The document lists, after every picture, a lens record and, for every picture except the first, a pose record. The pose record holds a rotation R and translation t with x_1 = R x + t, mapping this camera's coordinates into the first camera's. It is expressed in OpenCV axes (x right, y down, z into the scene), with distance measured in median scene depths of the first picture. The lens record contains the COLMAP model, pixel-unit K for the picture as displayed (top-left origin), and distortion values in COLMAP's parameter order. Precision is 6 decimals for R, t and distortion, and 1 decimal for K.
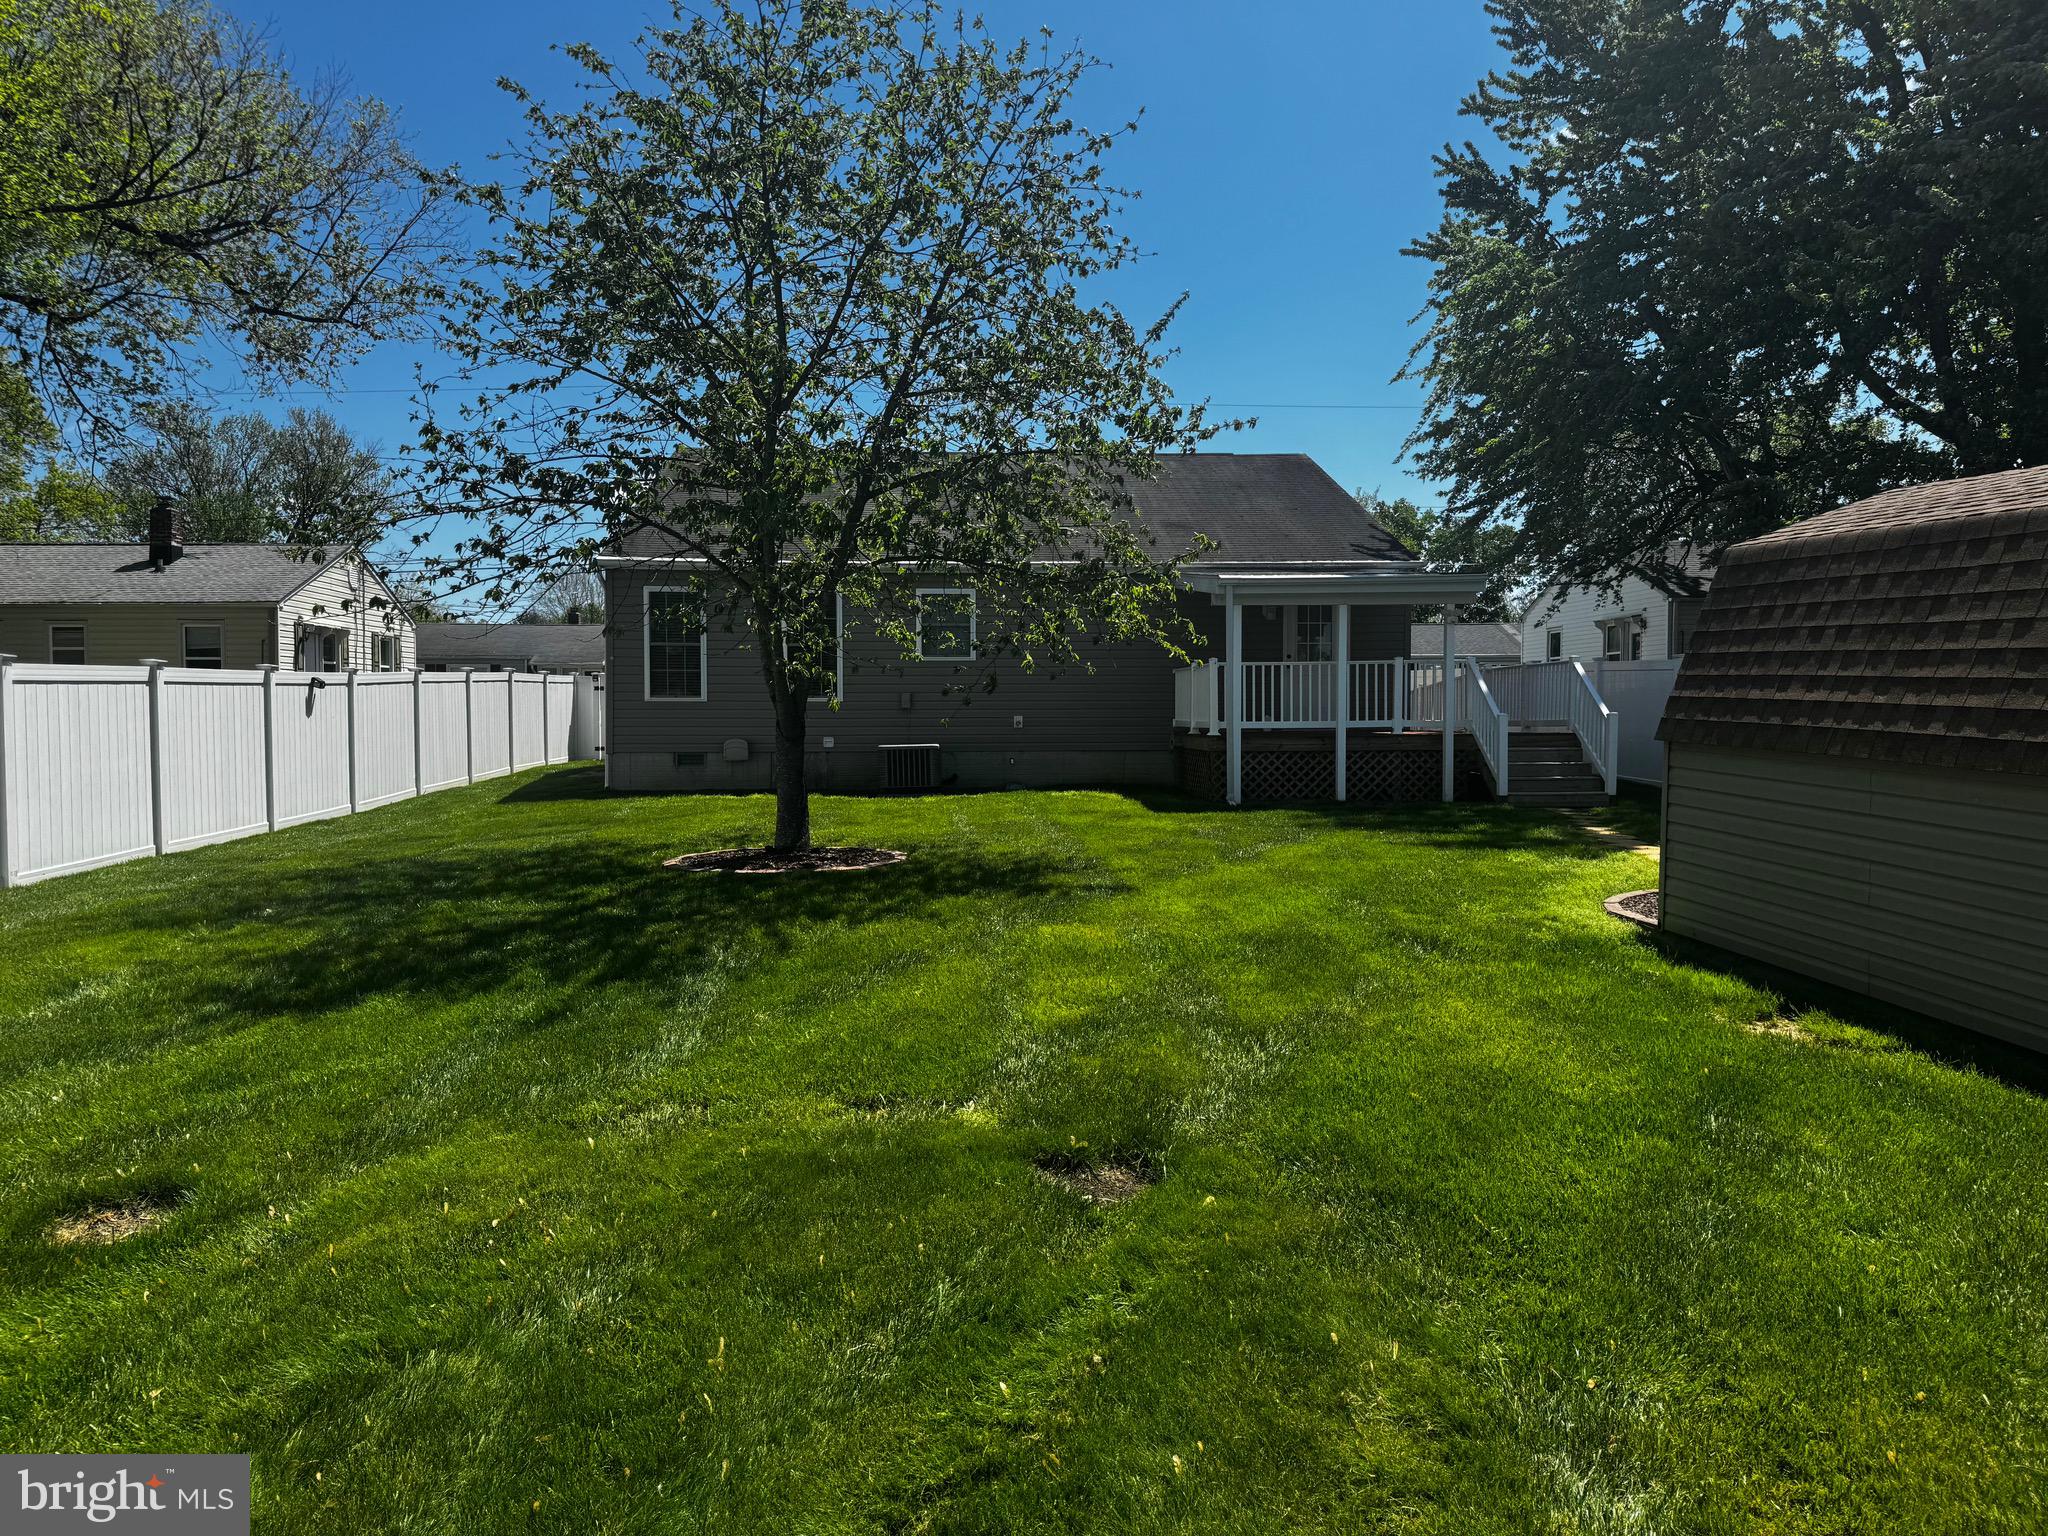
lens RADIAL K [[1444.7, 0, 1005.2], [0, 1444.7, 760.8], [0, 0, 1]] dist [0.058310, -0.063186]
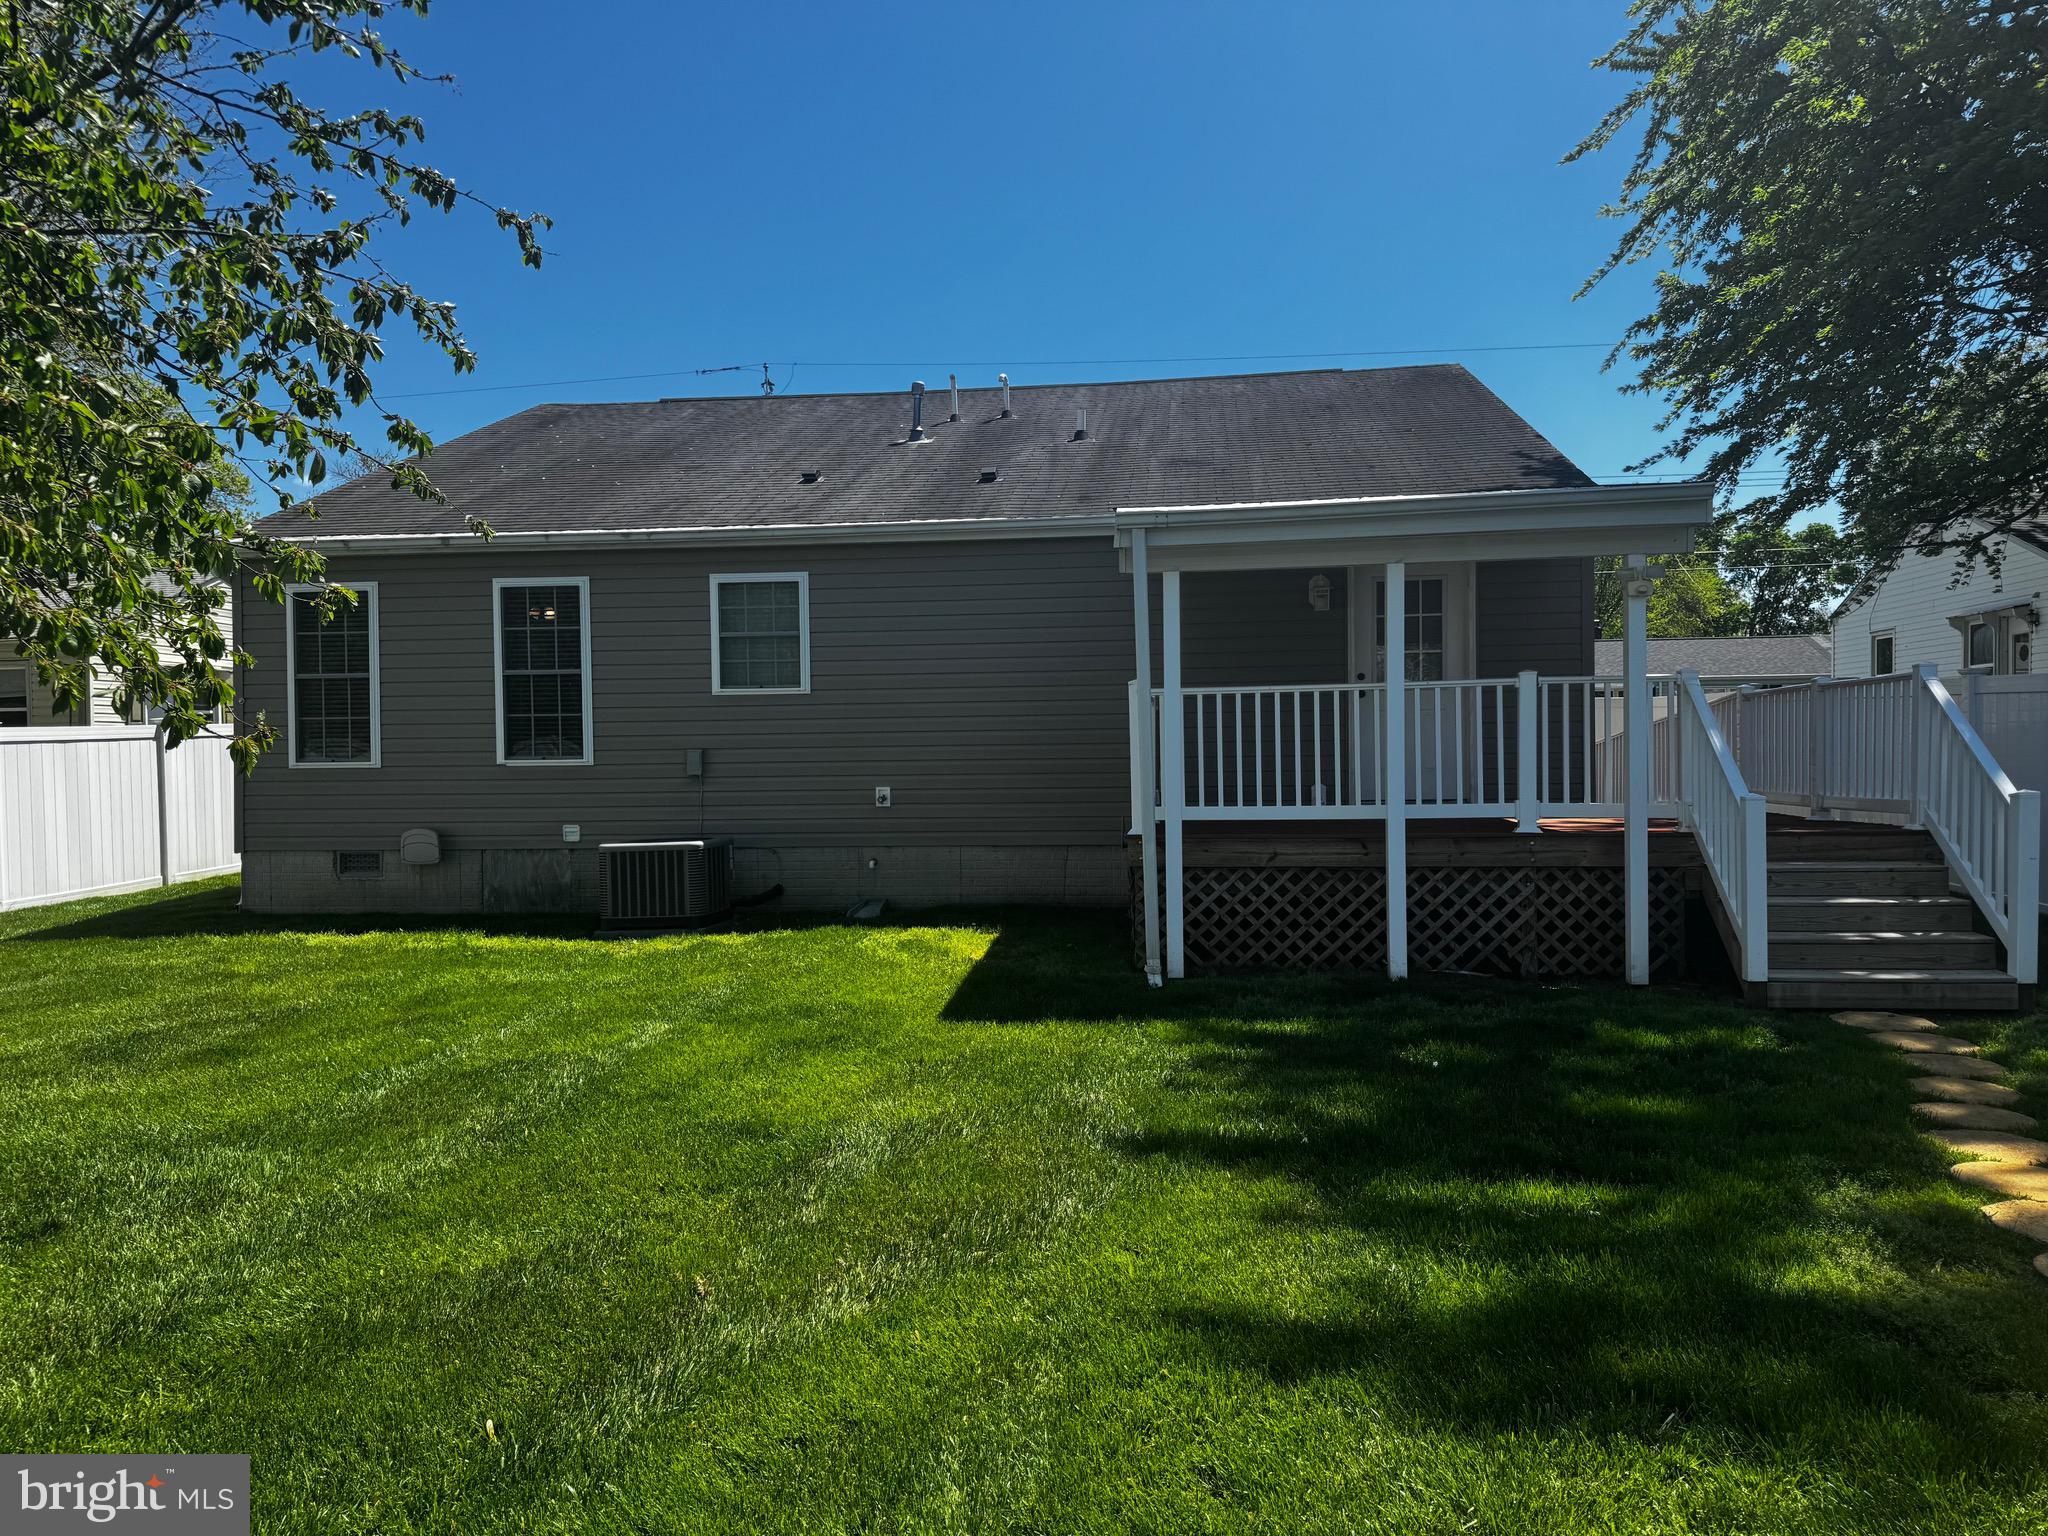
lens RADIAL K [[1444.7, 0, 1018.4], [0, 1444.7, 786.9], [0, 0, 1]] dist [0.058310, -0.063186]
pose [[0.984868, -0.007037, -0.173163, 0.165871], [0.006124, 0.999964, -0.005808, -0.027729], [0.173198, 0.004660, 0.984876, 0.436952]]
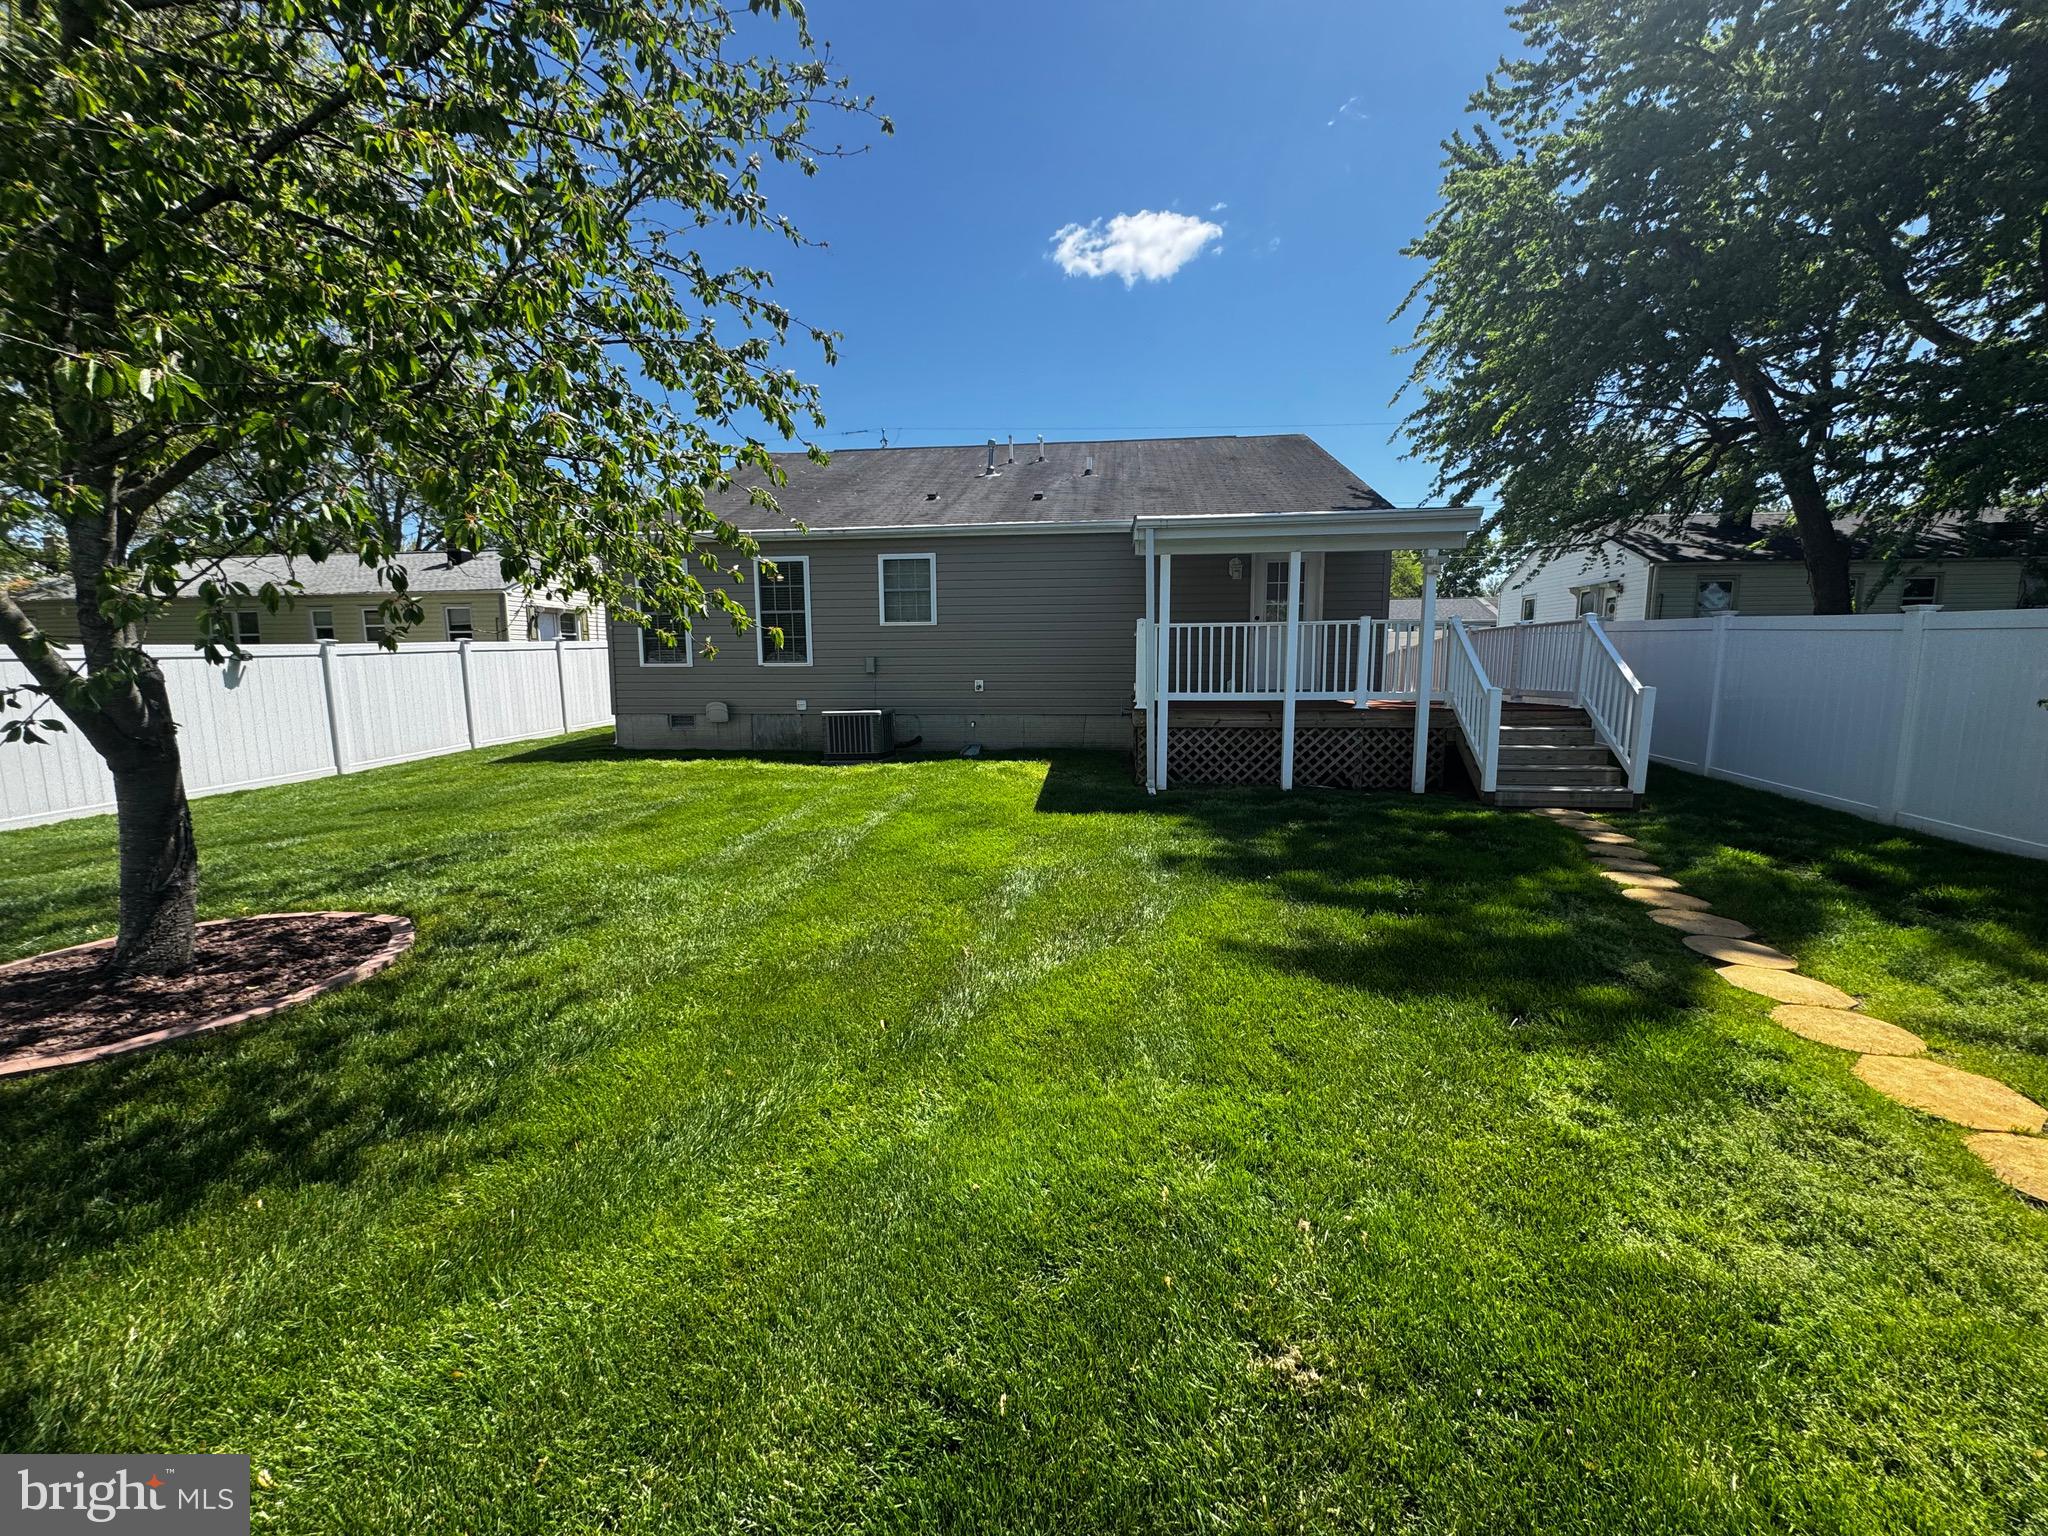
lens RADIAL K [[826.1, 0, 1026.0], [0, 826.1, 774.4], [0, 0, 1]] dist [-0.004047, 0.001056]
pose [[0.987218, 0.018464, -0.158301, 0.135969], [-0.001758, 0.994468, 0.105029, -0.026562], [0.159364, -0.103409, 0.981789, 0.431440]]
